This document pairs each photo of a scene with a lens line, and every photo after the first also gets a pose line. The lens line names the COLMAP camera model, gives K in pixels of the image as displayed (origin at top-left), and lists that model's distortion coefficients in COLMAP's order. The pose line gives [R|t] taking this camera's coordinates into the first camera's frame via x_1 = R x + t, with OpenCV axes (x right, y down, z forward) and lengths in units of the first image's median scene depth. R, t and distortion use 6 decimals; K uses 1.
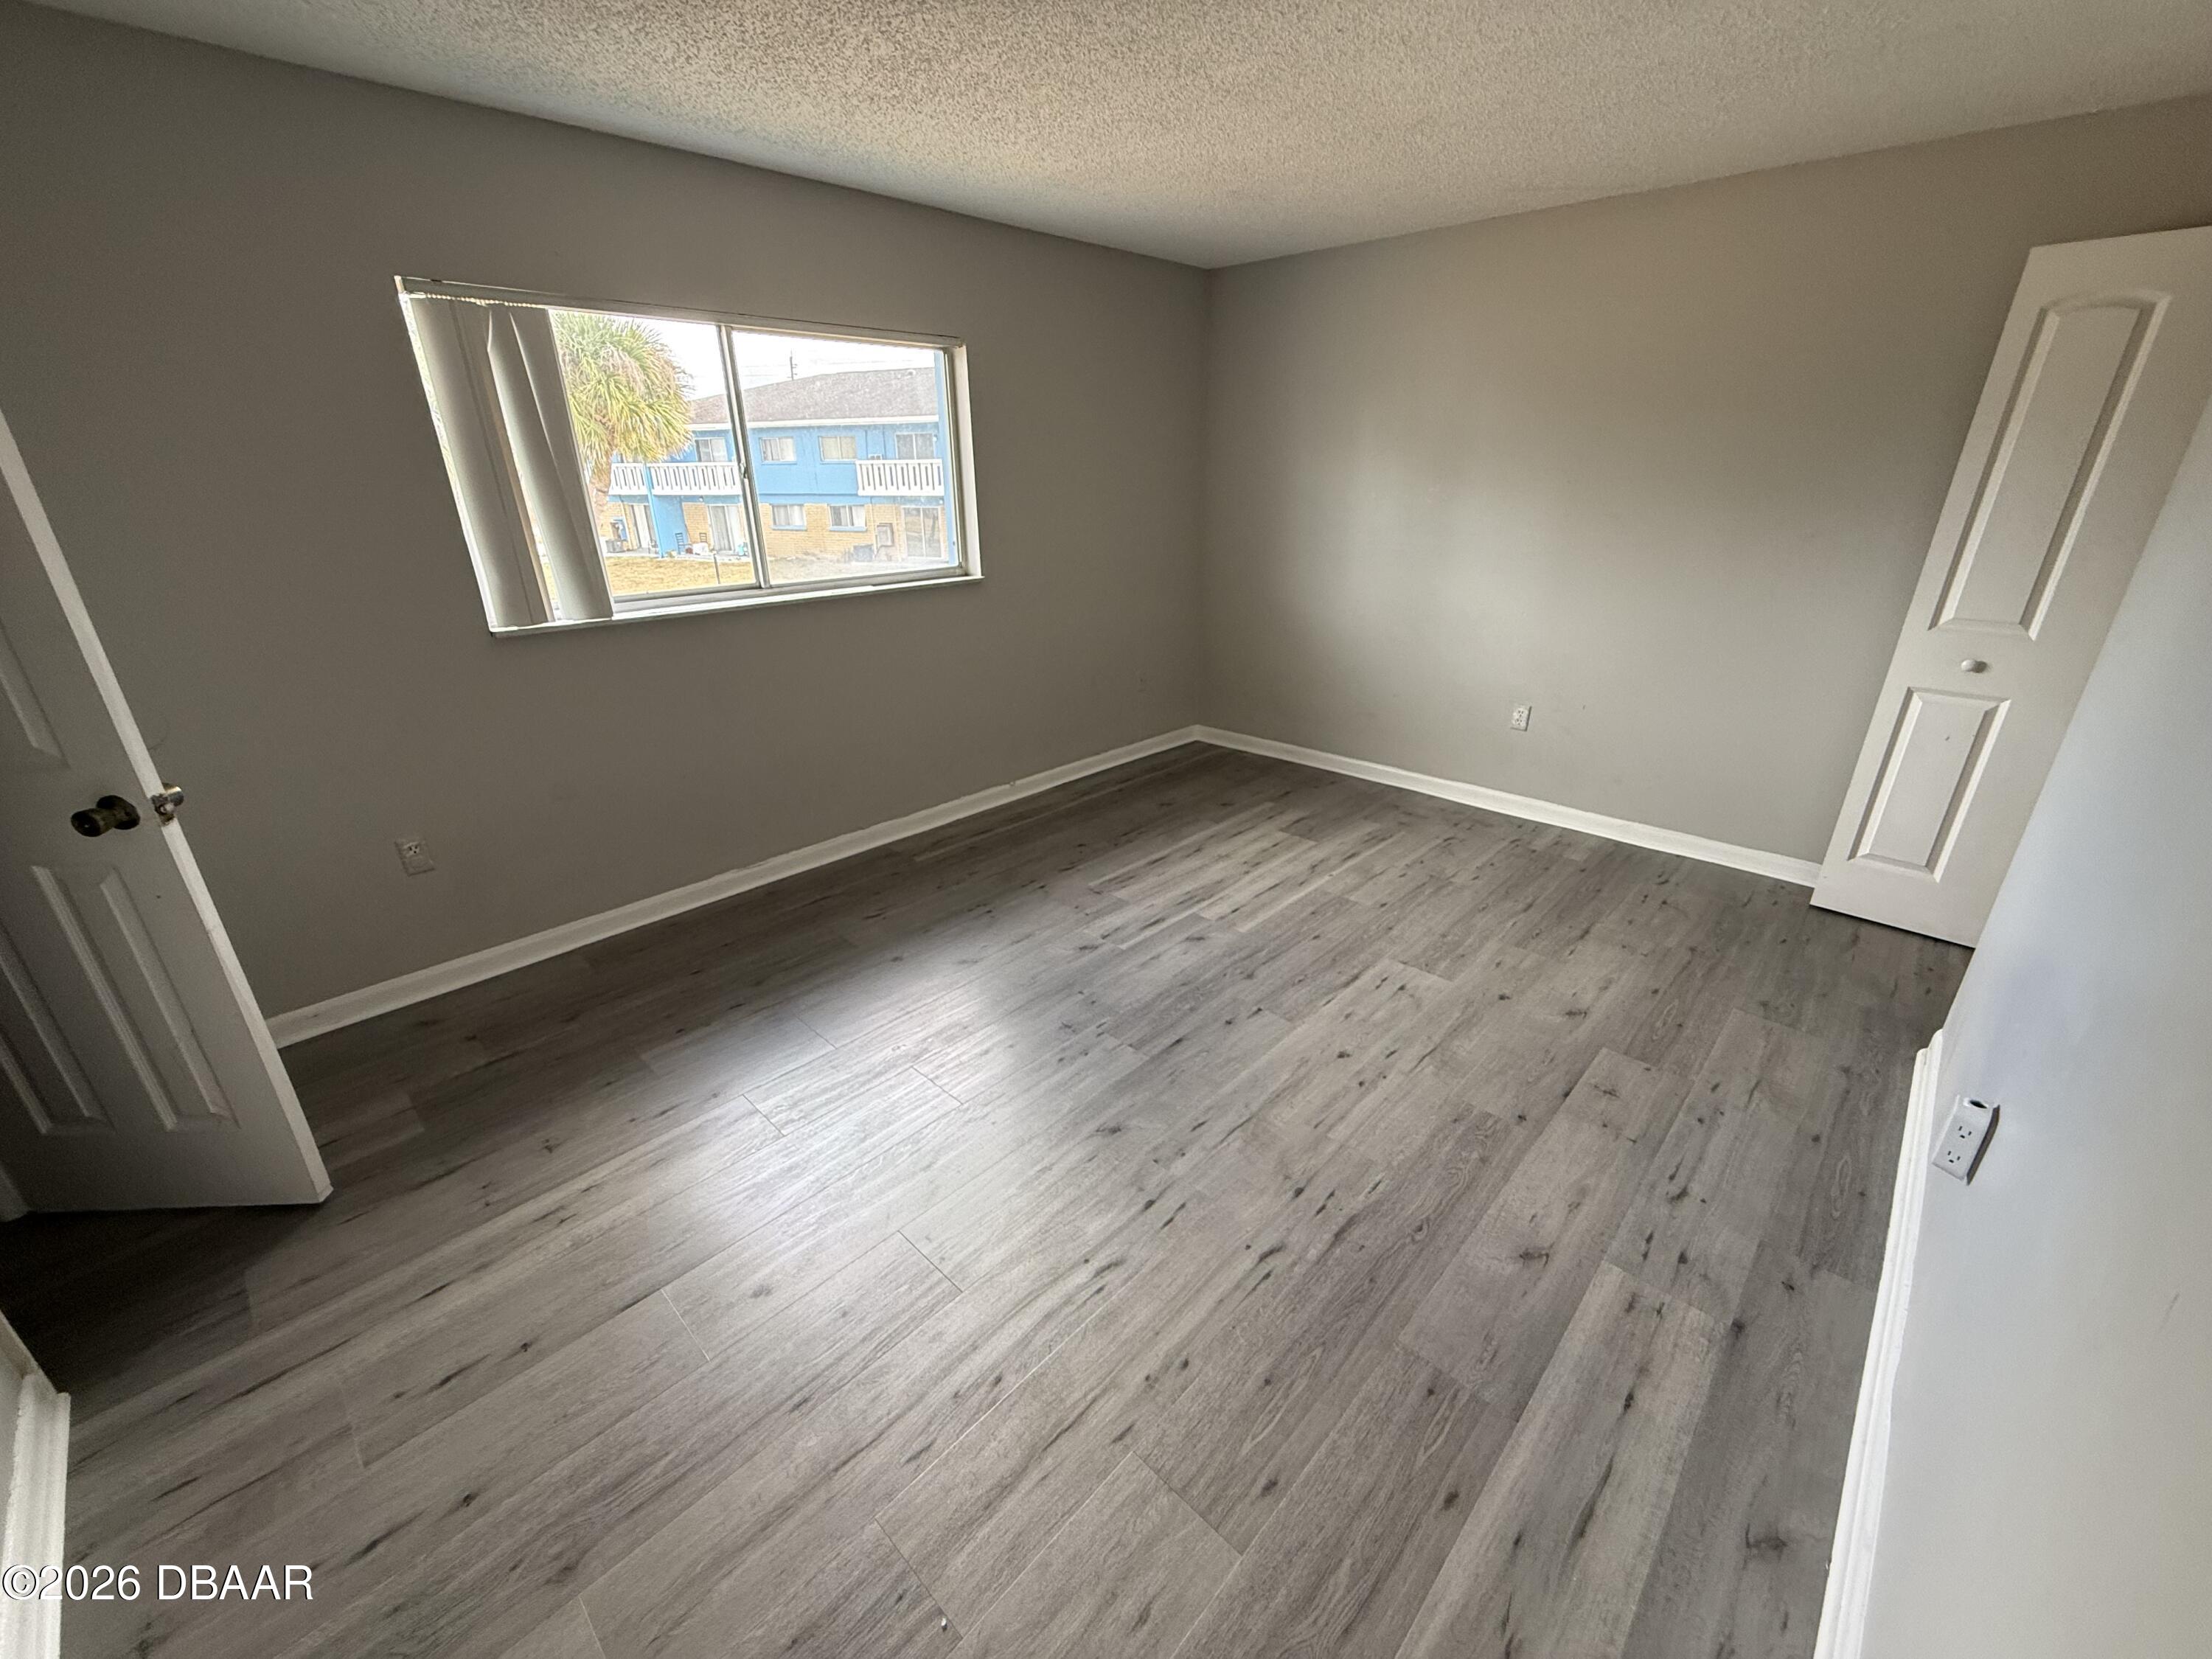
lens RADIAL K [[883.8, 0, 1096.6], [0, 883.8, 823.5], [0, 0, 1]] dist [-0.000091, -0.000039]
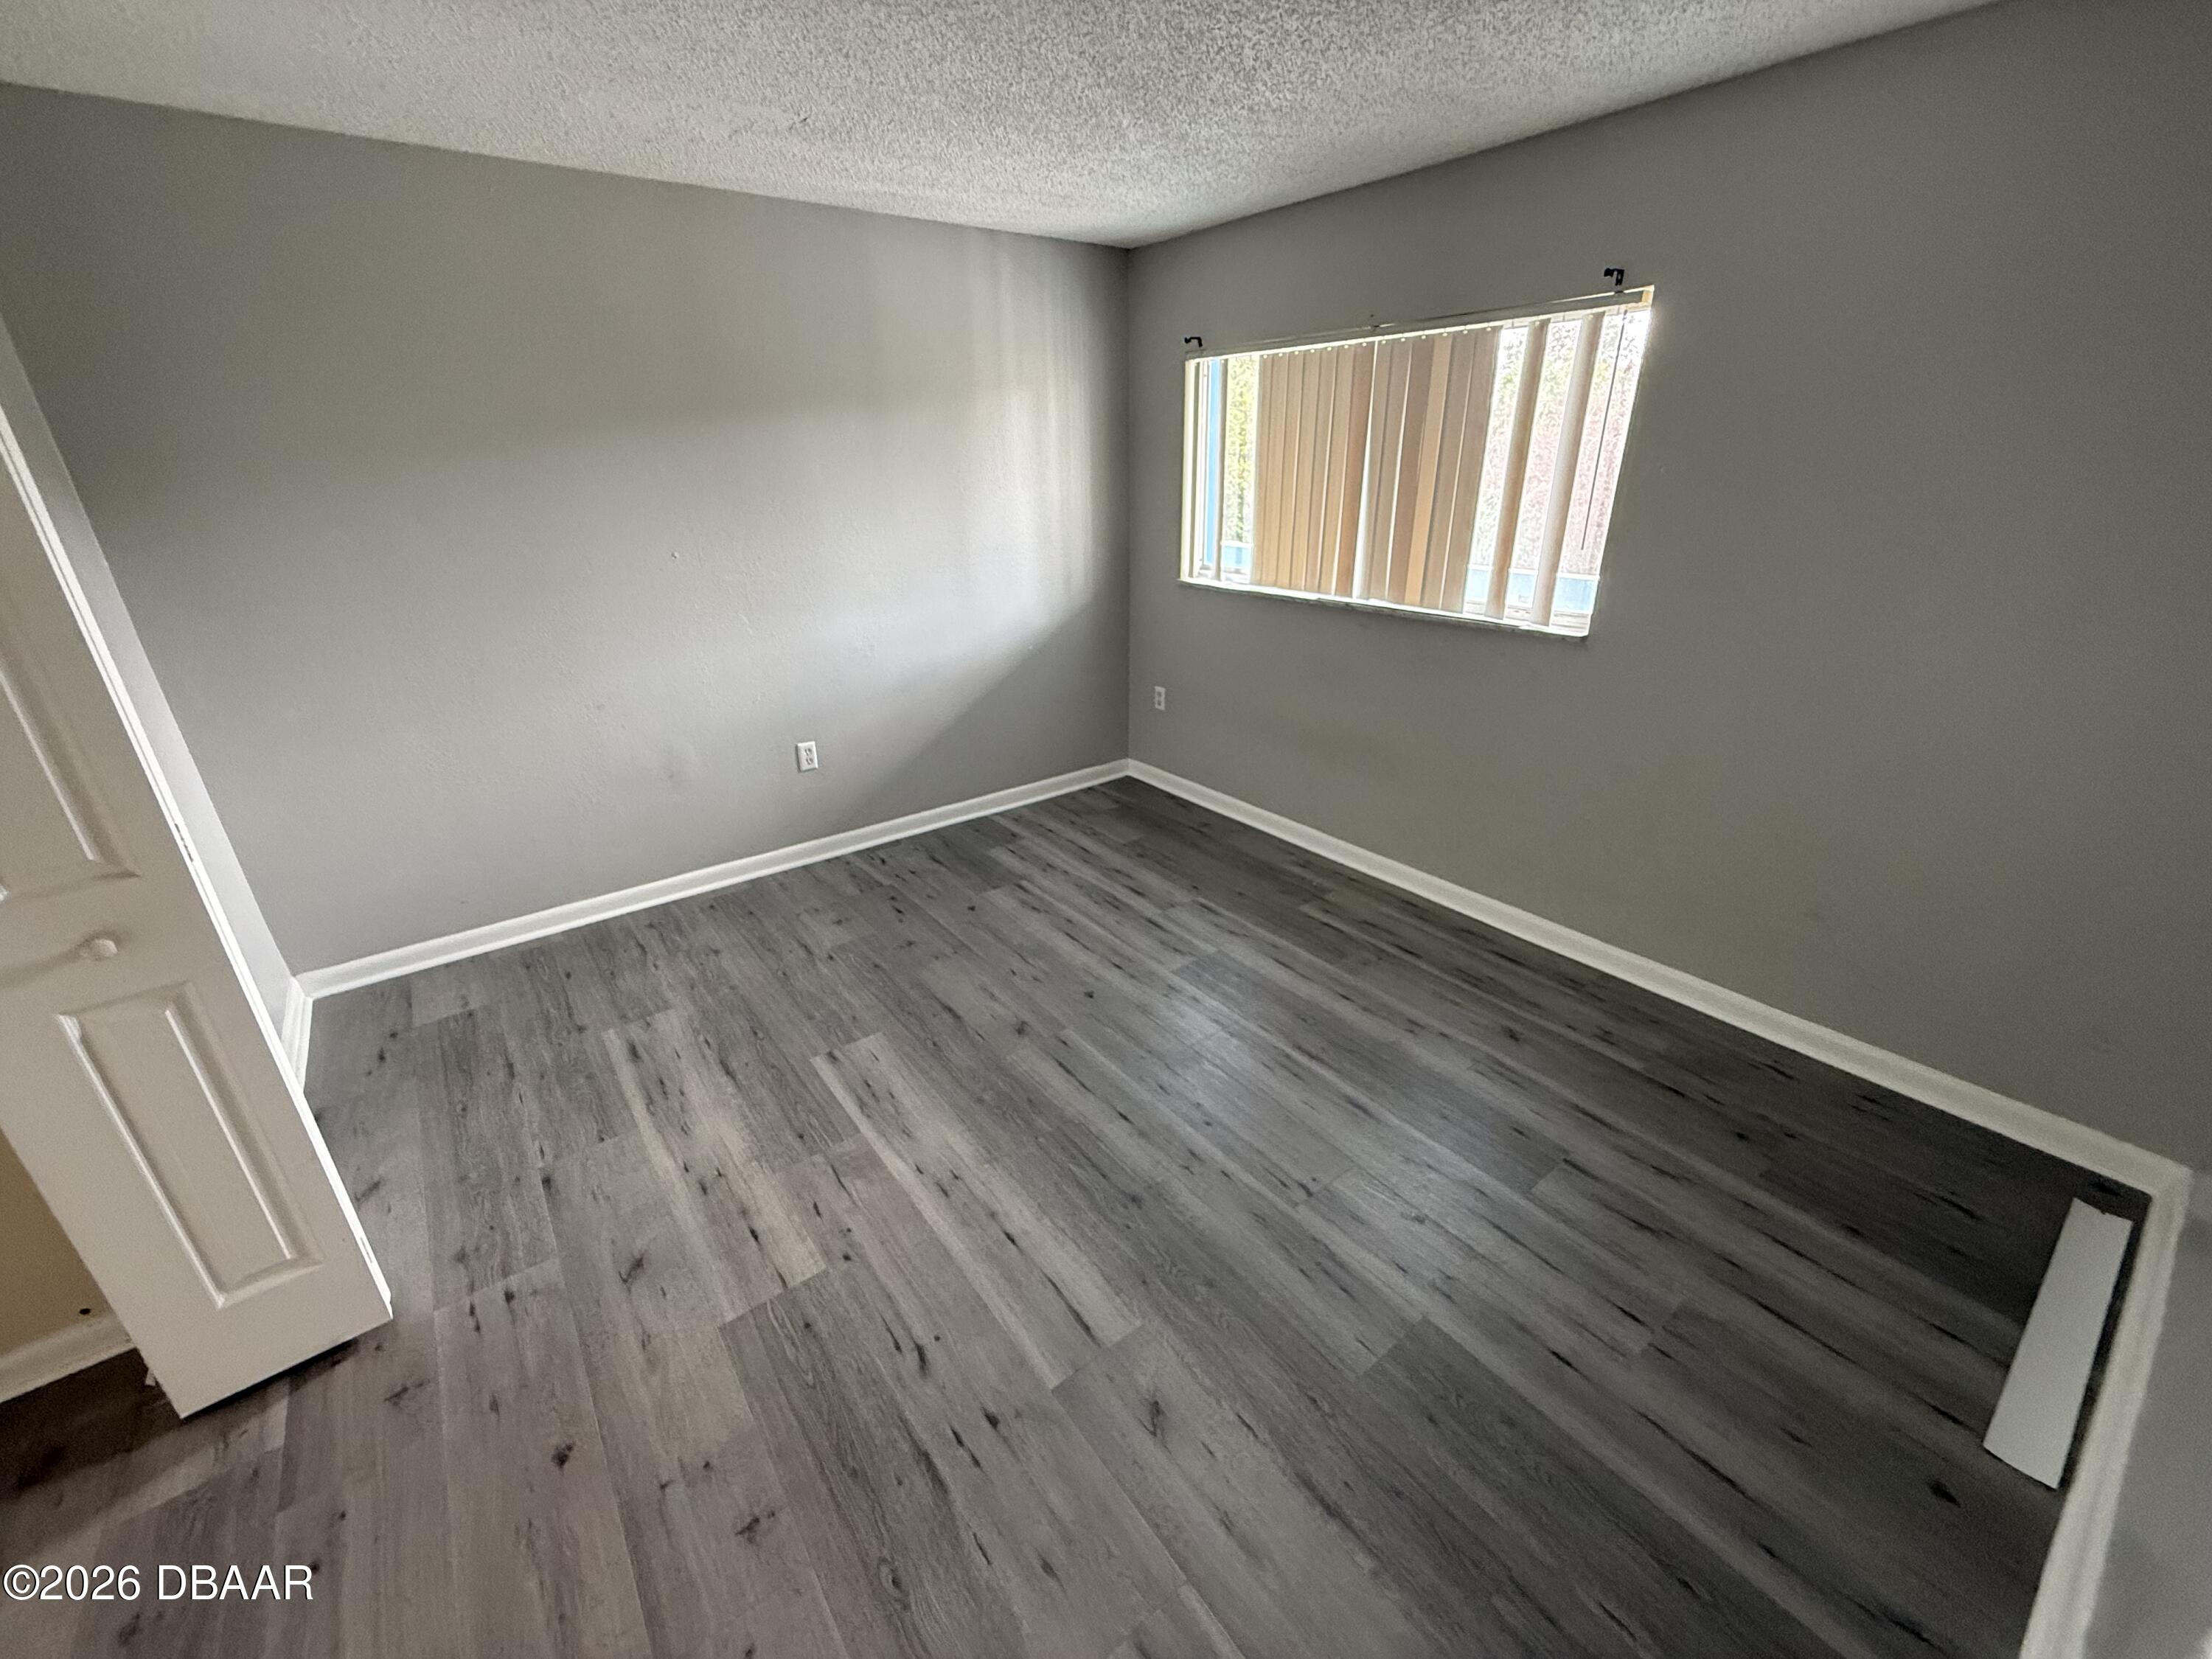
lens RADIAL K [[883.8, 0, 1100.0], [0, 883.8, 826.4], [0, 0, 1]] dist [-0.000091, -0.000039]
pose [[-0.159774, 0.384447, -0.909215, 0.784739], [-0.372482, 0.829484, 0.416189, -0.409827], [0.914182, 0.405163, 0.010670, 0.944068]]
